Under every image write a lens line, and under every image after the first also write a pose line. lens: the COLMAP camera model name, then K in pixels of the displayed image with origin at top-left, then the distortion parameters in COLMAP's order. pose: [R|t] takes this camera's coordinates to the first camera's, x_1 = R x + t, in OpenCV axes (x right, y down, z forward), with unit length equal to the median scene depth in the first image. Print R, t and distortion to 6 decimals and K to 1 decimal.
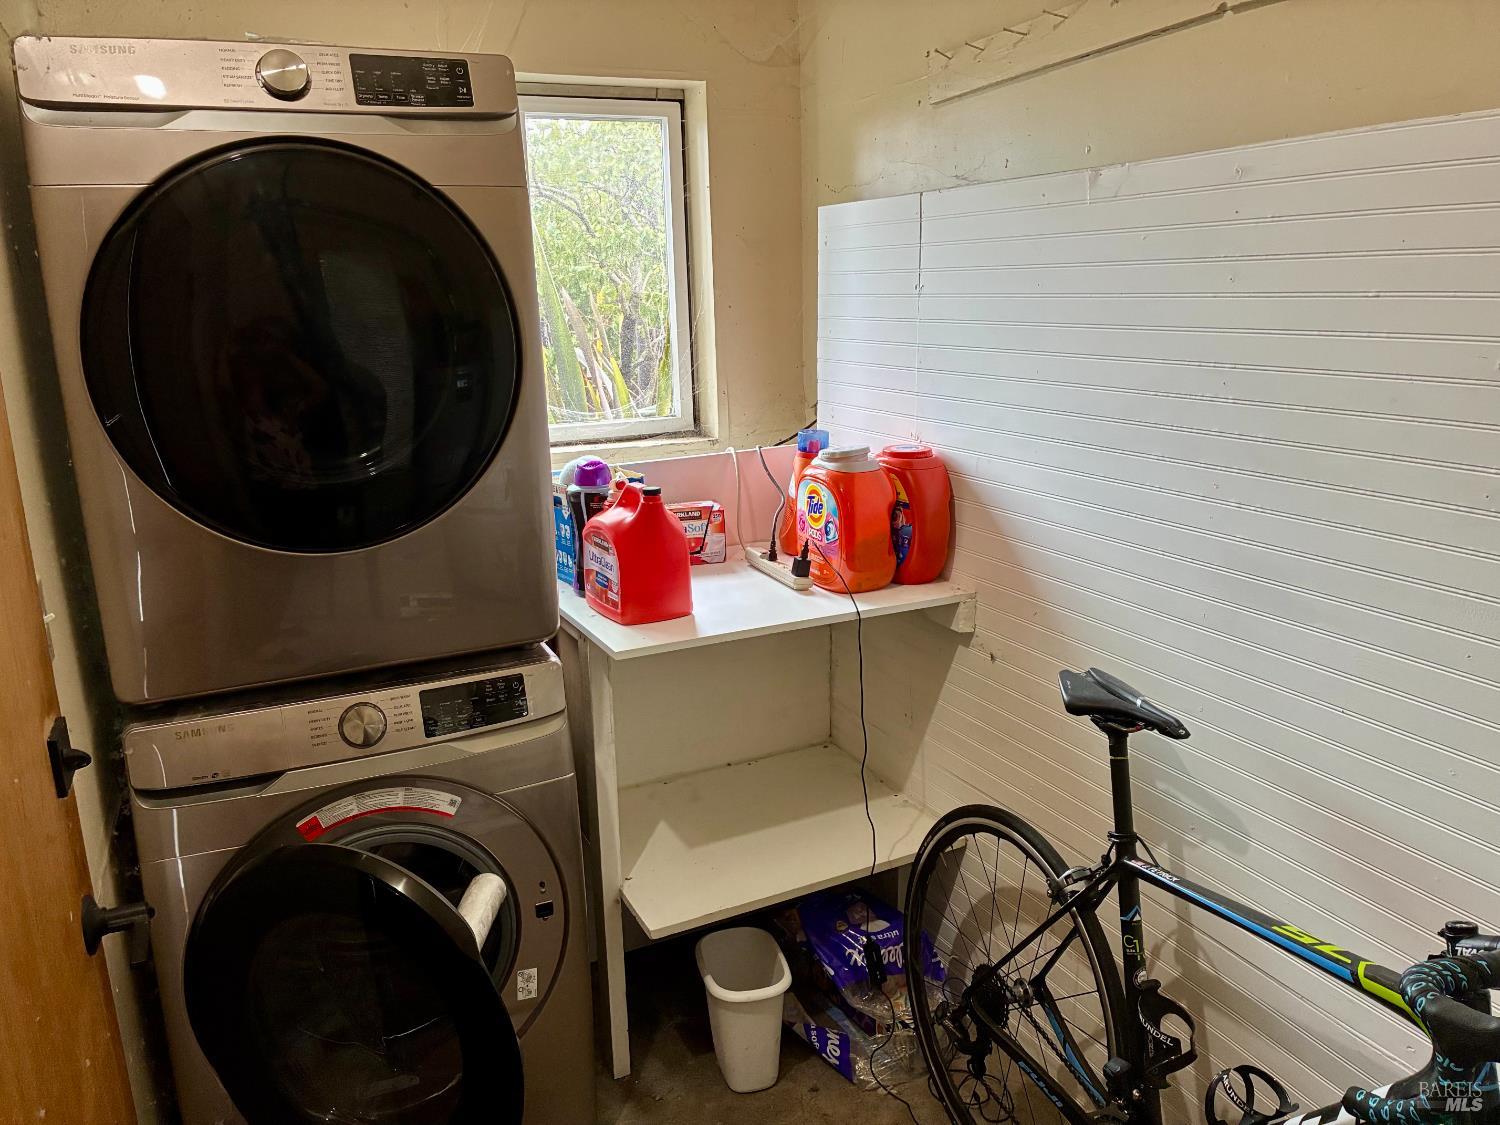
lens RADIAL K [[1142.7, 0, 750.0], [0, 1142.7, 562.5], [0, 0, 1]] dist [0.047430, -0.079121]
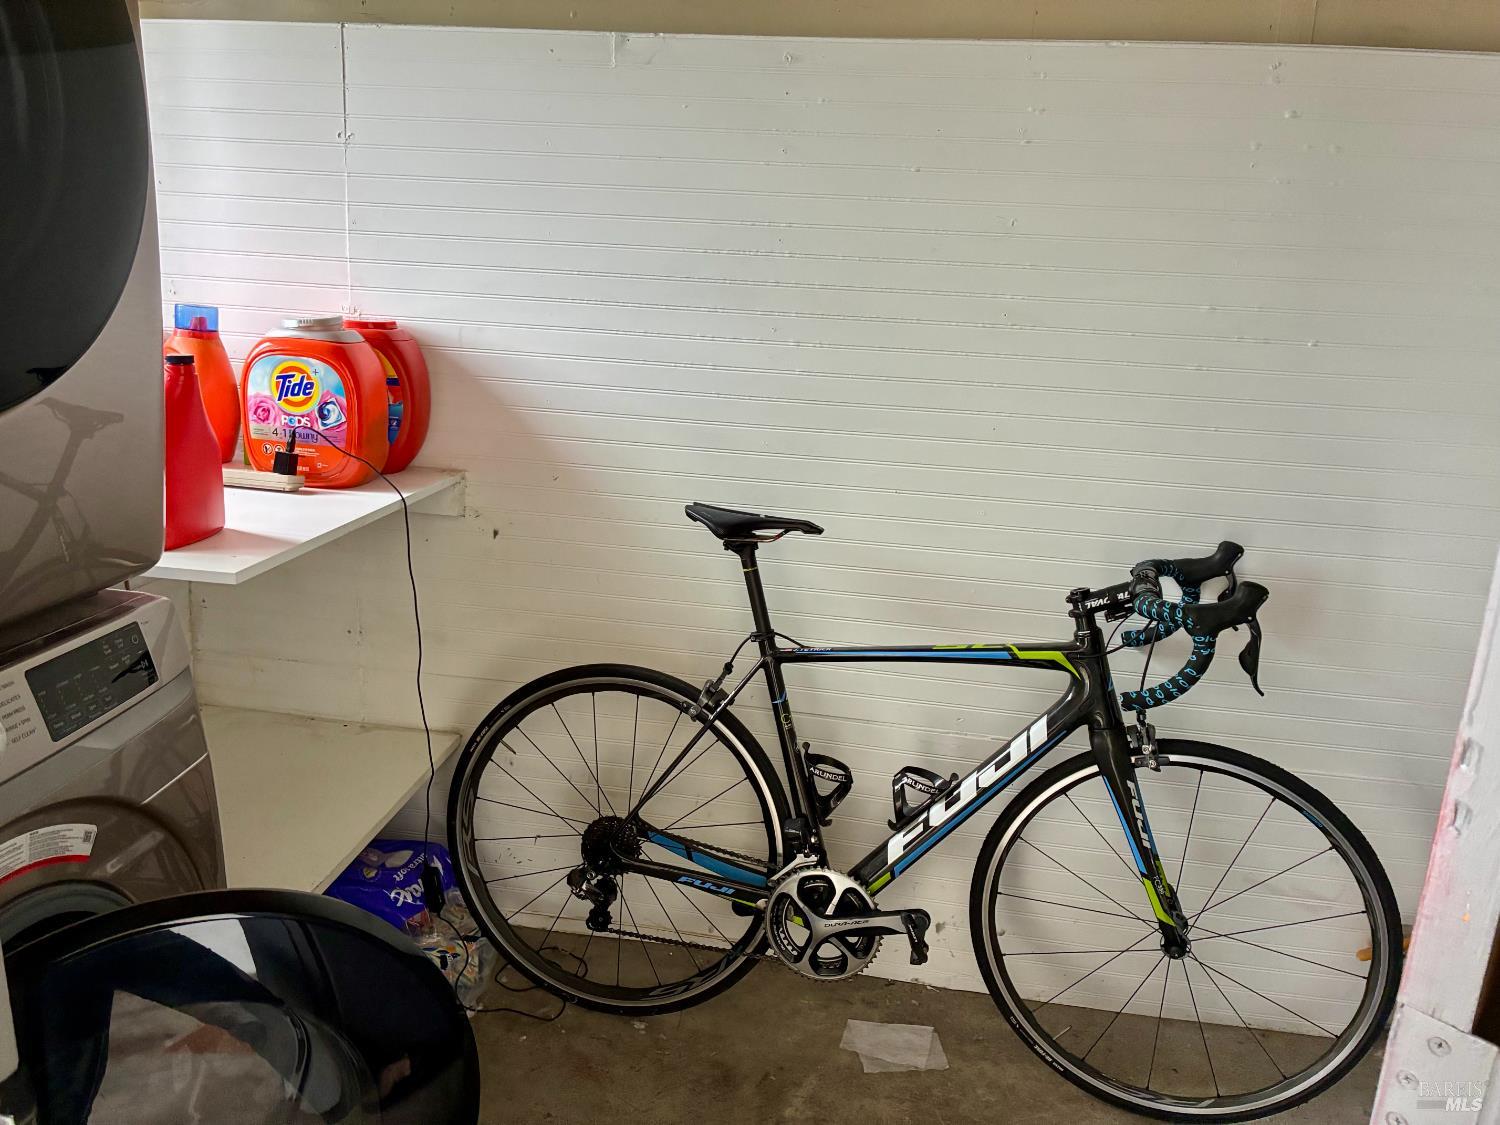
lens RADIAL K [[1142.7, 0, 750.0], [0, 1142.7, 562.5], [0, 0, 1]] dist [0.047430, -0.079121]
pose [[0.547384, -0.158460, 0.821743, -0.492546], [0.136725, 0.985651, 0.098991, 0.040504], [-0.825637, 0.058166, 0.561195, 0.287701]]
